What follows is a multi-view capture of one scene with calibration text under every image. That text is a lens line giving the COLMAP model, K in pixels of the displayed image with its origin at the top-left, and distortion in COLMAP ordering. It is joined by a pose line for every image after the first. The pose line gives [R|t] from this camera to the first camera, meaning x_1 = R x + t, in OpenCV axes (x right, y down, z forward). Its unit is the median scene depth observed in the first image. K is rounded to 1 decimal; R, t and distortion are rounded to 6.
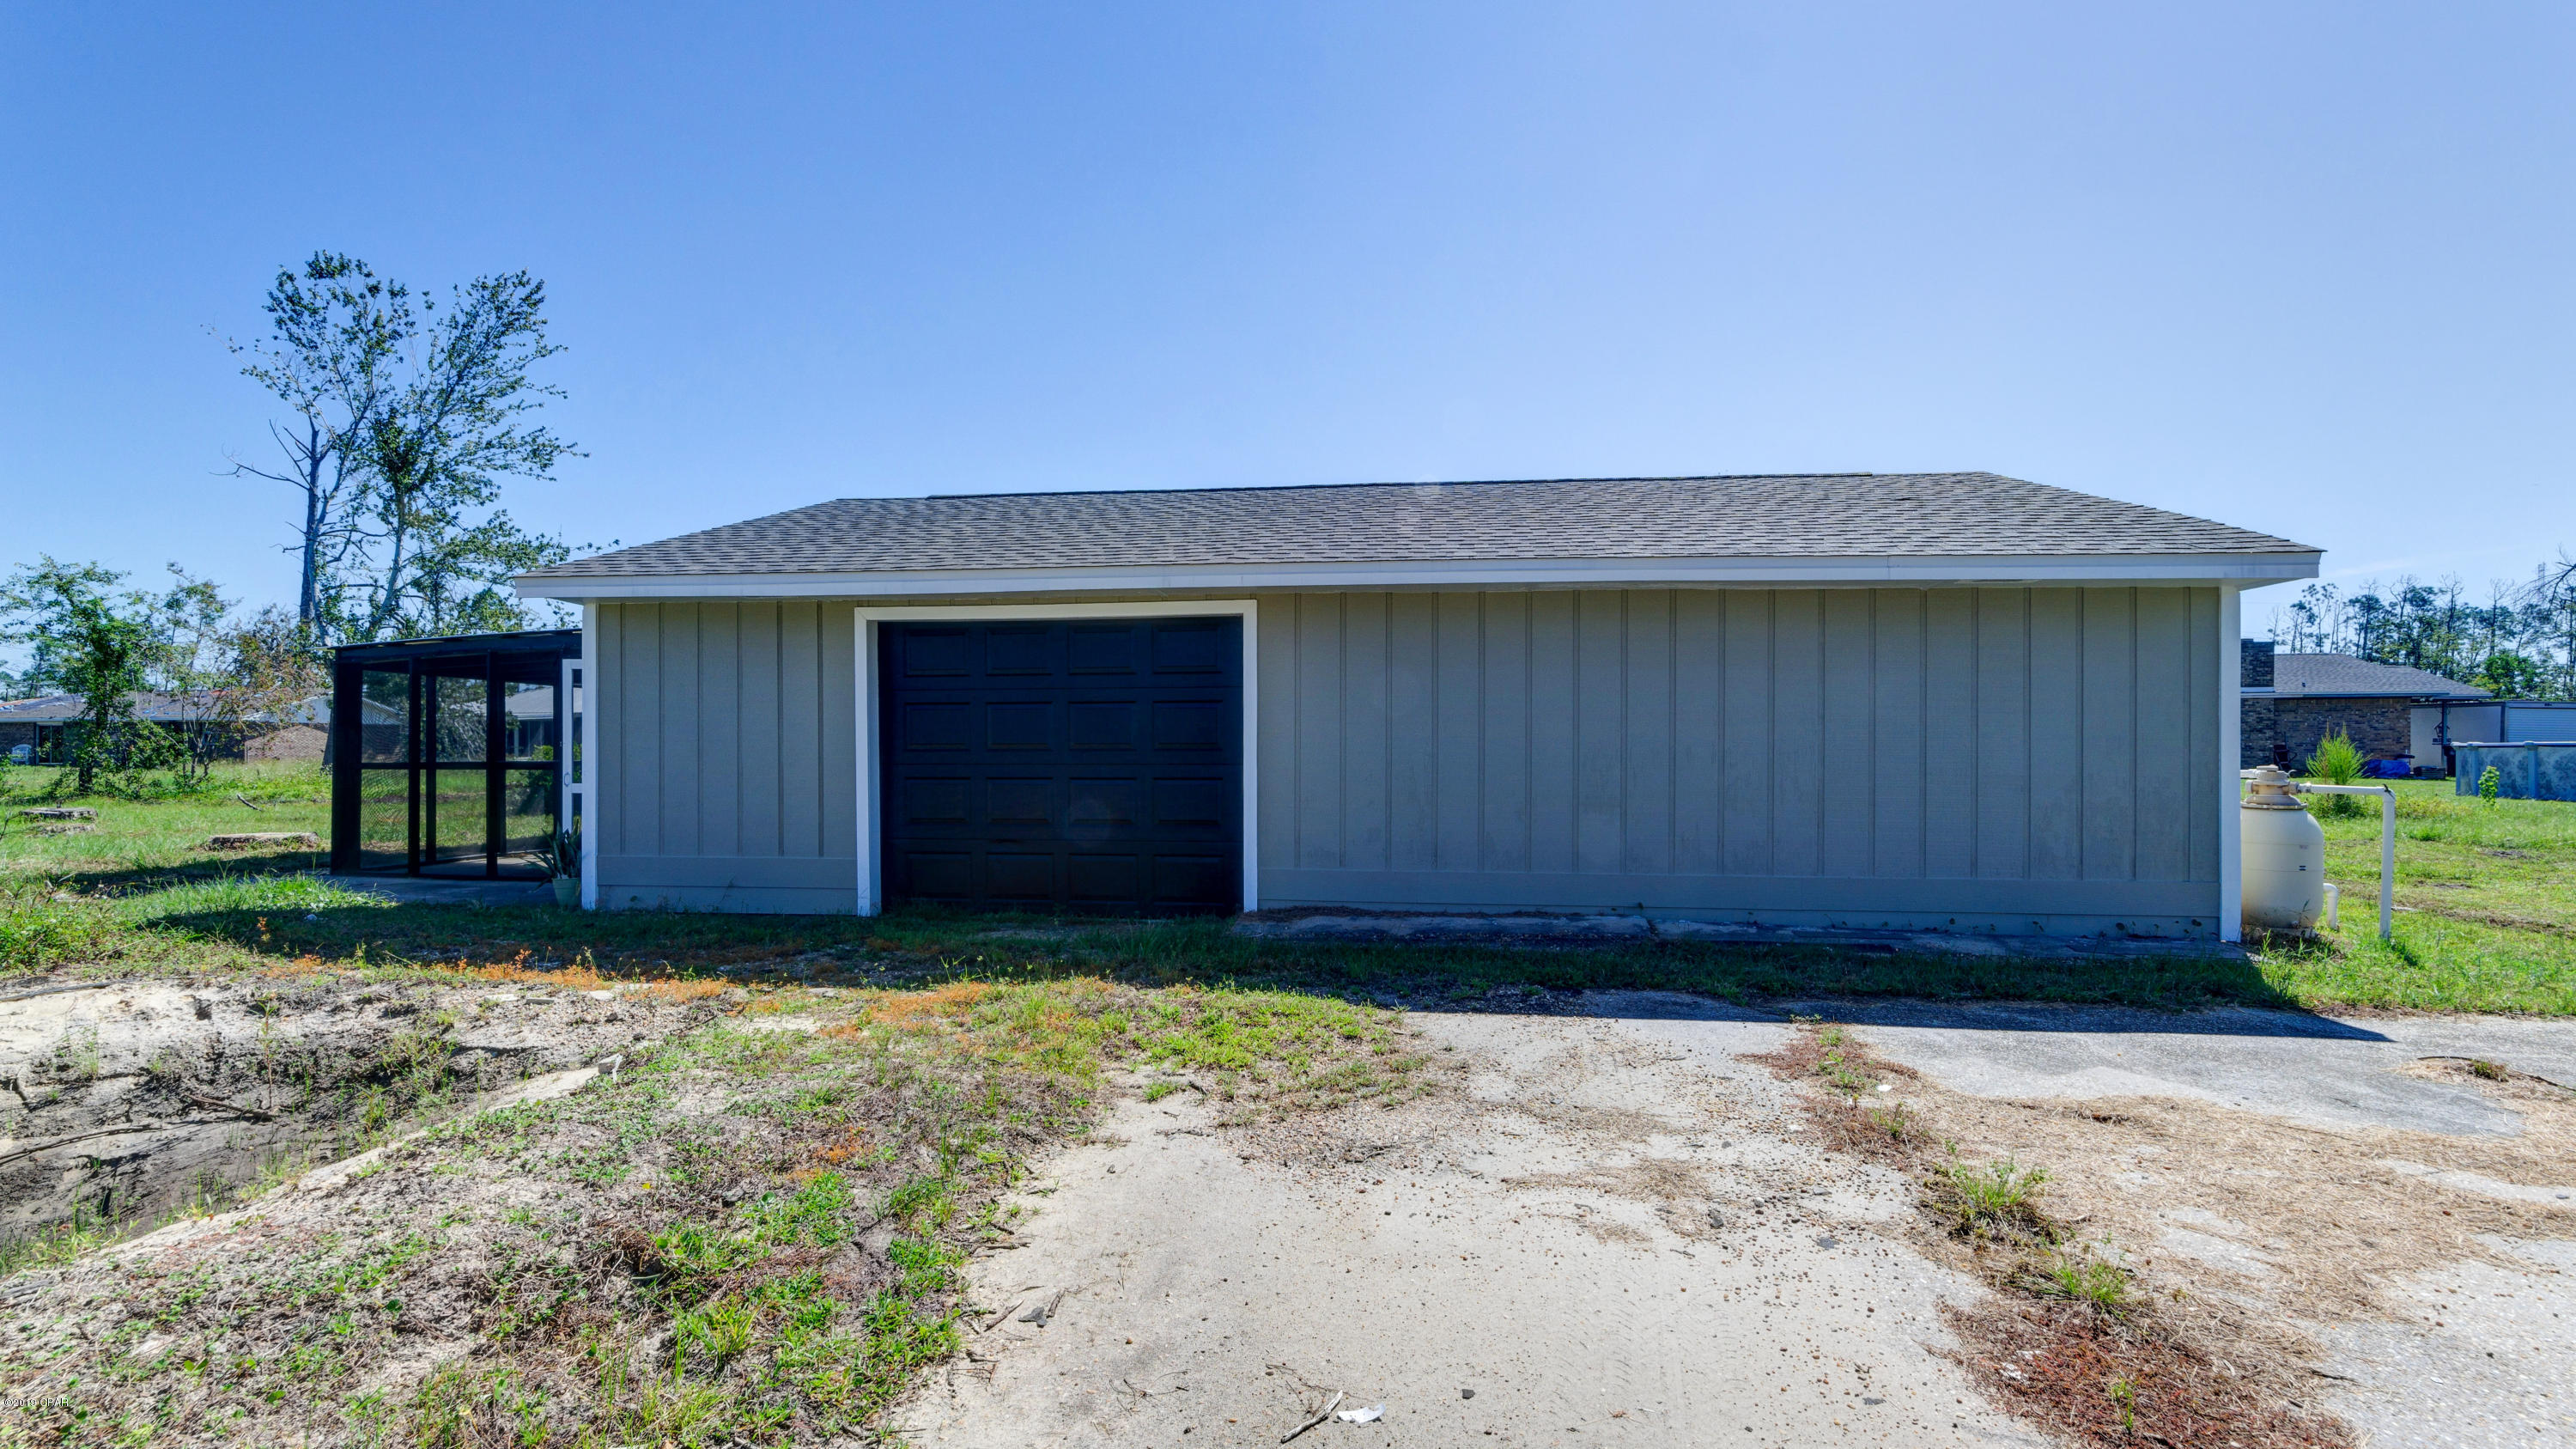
lens RADIAL K [[1179.3, 0, 1296.6], [0, 1179.3, 737.0], [0, 0, 1]] dist [0.000579, -0.001378]
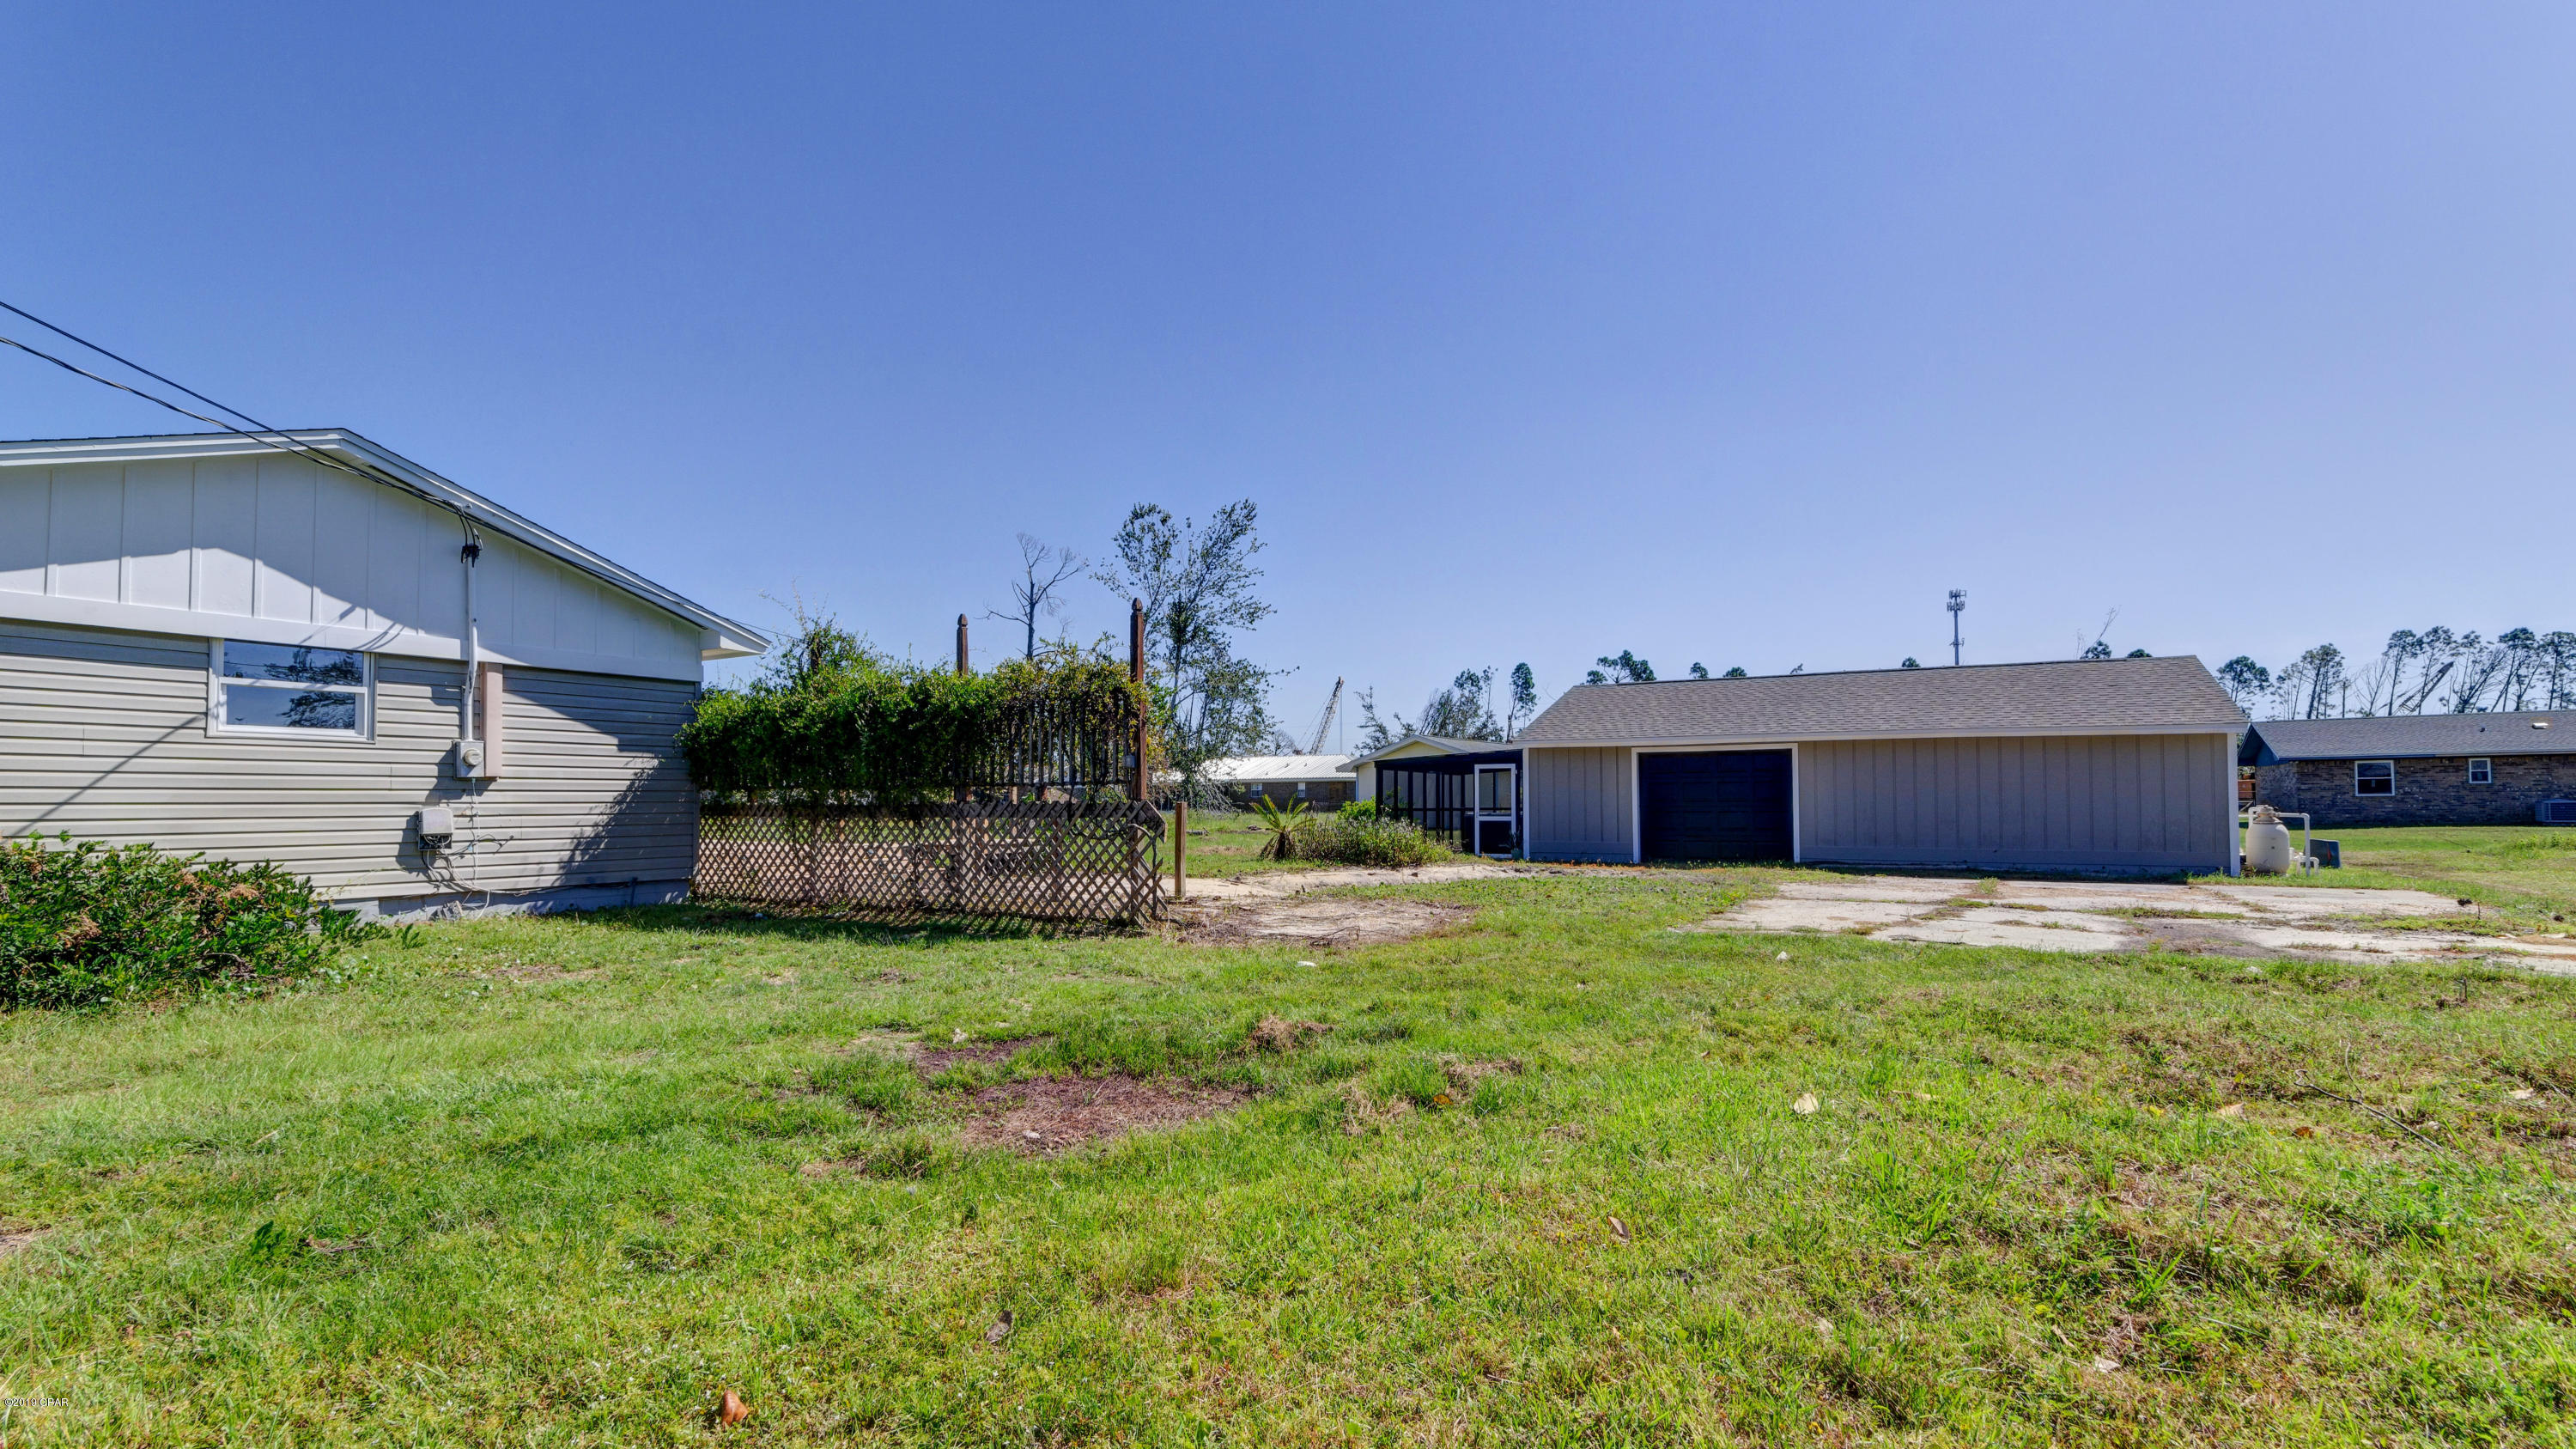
lens RADIAL K [[1179.3, 0, 1291.8], [0, 1179.3, 727.8], [0, 0, 1]] dist [0.000579, -0.001378]
pose [[0.925605, -0.032336, -0.377107, -0.018610], [0.012011, 0.998352, -0.056125, -0.003658], [0.378300, 0.047420, 0.924468, -0.415170]]
